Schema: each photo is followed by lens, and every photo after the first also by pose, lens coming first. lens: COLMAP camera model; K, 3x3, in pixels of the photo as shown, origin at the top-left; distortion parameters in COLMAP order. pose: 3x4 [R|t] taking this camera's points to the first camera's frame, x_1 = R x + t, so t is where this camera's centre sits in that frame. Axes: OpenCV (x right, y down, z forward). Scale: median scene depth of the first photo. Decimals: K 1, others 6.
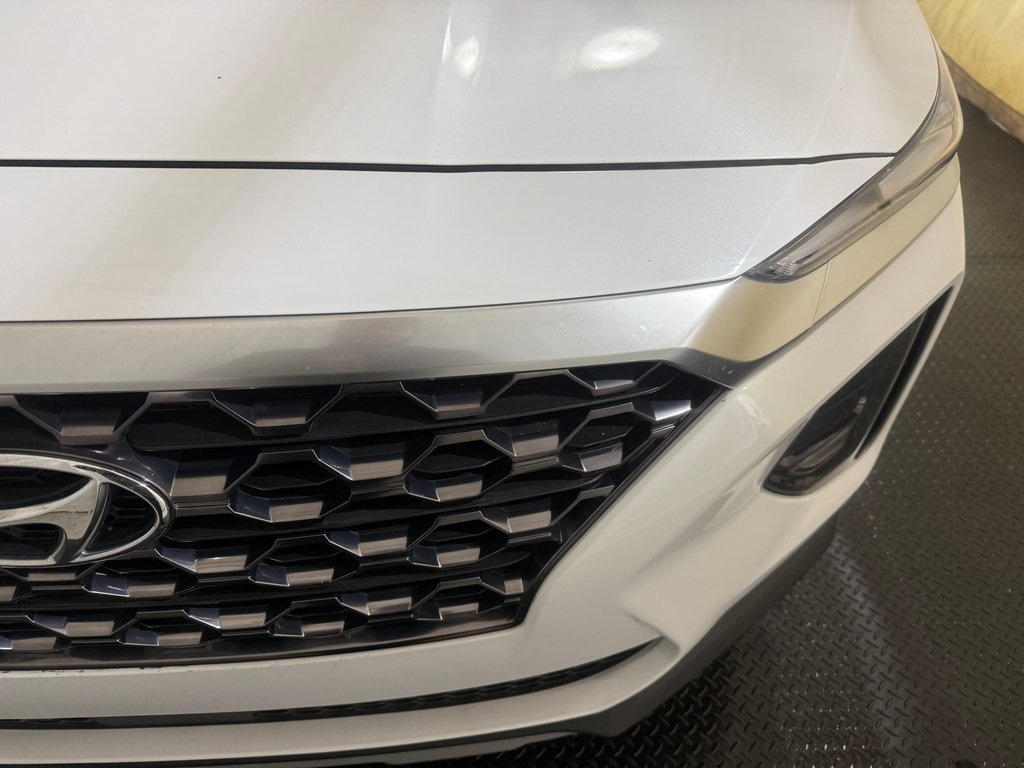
lens RADIAL K [[703.5, 0, 512.0], [0, 703.5, 384.0], [0, 0, 1]] dist [0.047885, -0.060854]
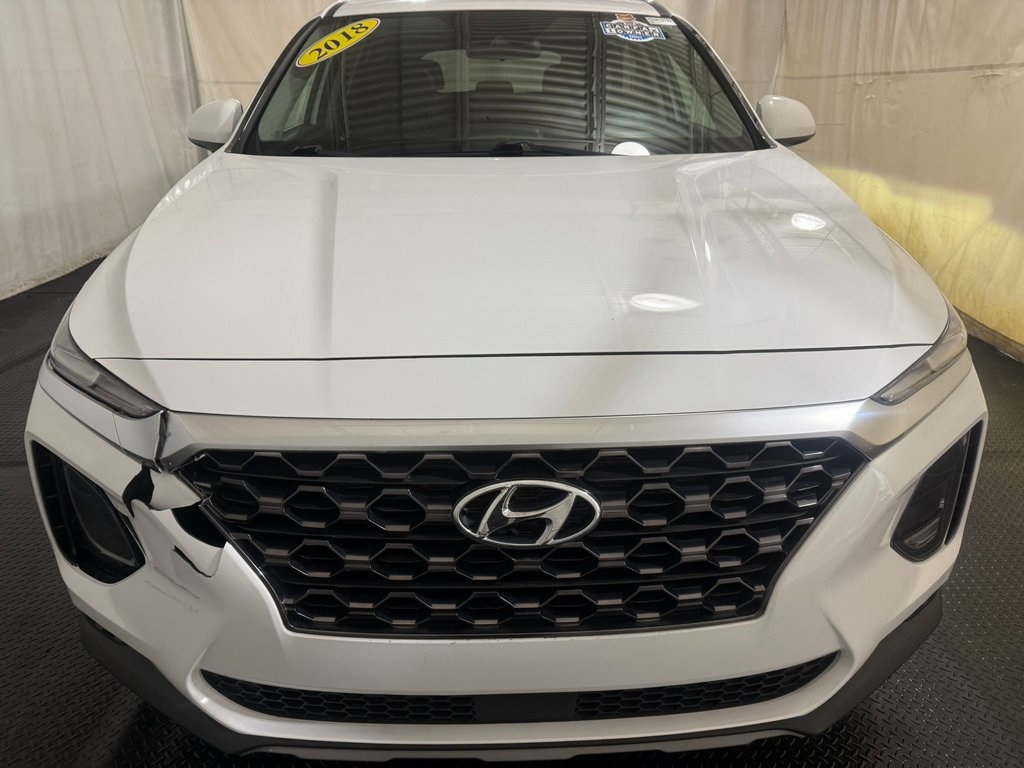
lens RADIAL K [[703.5, 0, 512.0], [0, 703.5, 384.0], [0, 0, 1]] dist [0.047885, -0.060854]
pose [[0.998263, -0.033320, -0.048587, -0.503108], [0.014500, 0.938294, -0.345534, 0.418427], [0.057102, 0.344229, 0.937148, -0.823967]]
